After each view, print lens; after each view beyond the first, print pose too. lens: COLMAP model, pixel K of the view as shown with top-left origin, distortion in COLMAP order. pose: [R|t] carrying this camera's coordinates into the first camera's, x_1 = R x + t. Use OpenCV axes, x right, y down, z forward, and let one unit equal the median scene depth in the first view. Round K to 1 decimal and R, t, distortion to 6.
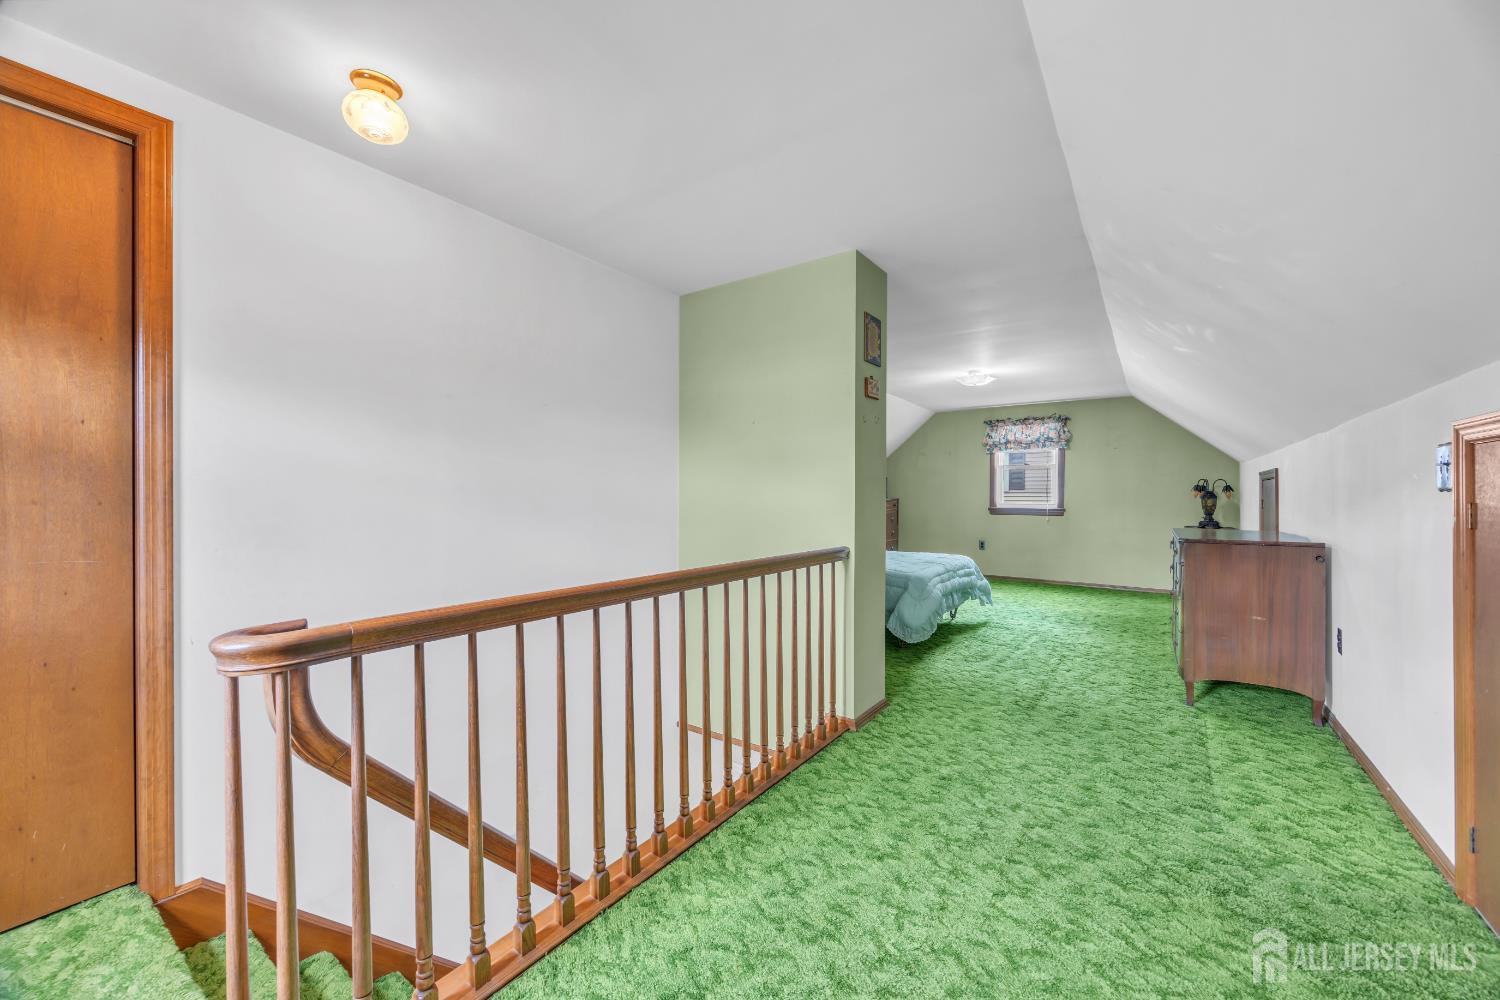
lens RADIAL K [[586.7, 0, 754.8], [0, 586.7, 511.9], [0, 0, 1]] dist [-0.007854, 0.000657]
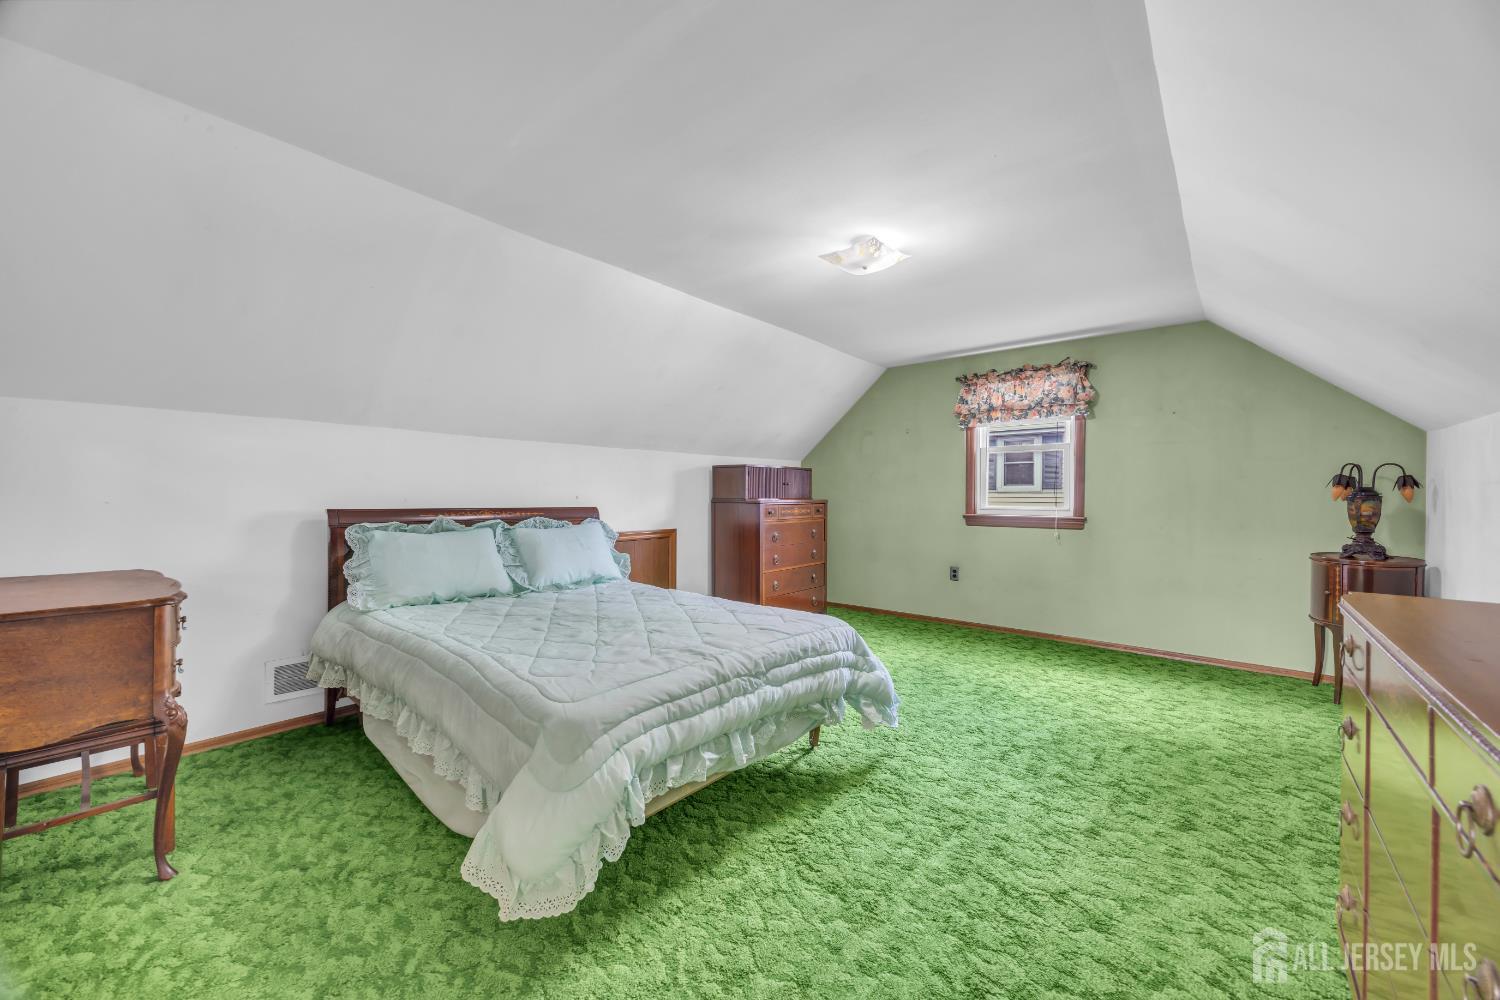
lens RADIAL K [[586.7, 0, 749.1], [0, 586.7, 510.8], [0, 0, 1]] dist [-0.007854, 0.000657]
pose [[0.996519, 0.007327, -0.083042, 0.238367], [-0.007889, 0.999948, -0.006438, -0.005889], [0.082991, 0.007071, 0.996525, 0.378544]]
